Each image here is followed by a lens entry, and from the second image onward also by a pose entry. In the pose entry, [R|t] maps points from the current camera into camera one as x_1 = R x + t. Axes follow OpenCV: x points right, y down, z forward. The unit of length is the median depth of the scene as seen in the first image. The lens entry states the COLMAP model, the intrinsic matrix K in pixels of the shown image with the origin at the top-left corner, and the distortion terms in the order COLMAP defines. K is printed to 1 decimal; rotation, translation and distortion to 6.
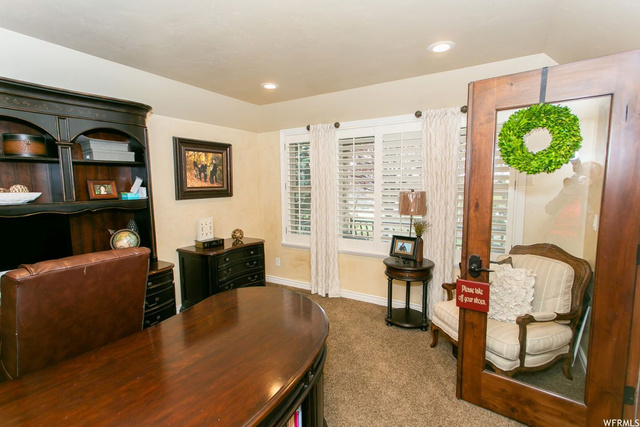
lens RADIAL K [[308.9, 0, 320.0], [0, 308.9, 213.5], [0, 0, 1]] dist [0.002610, -0.000219]
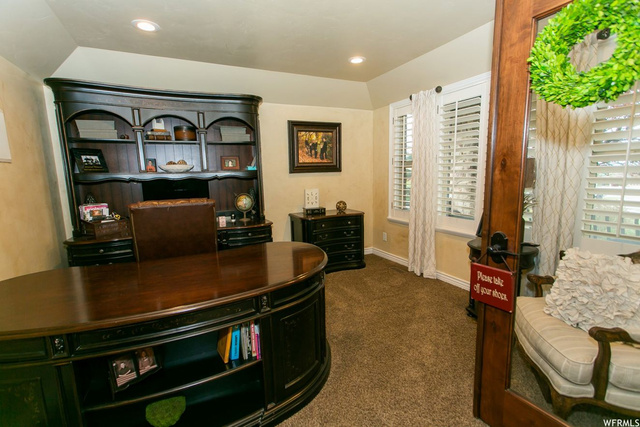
lens RADIAL K [[289.3, 0, 320.0], [0, 289.3, 213.5], [0, 0, 1]] dist [-0.023556, -0.000096]
pose [[0.840124, 0.068913, -0.537998, 0.243462], [-0.036477, 0.996829, 0.070723, 0.027491], [0.541166, -0.039792, 0.839974, 0.098998]]
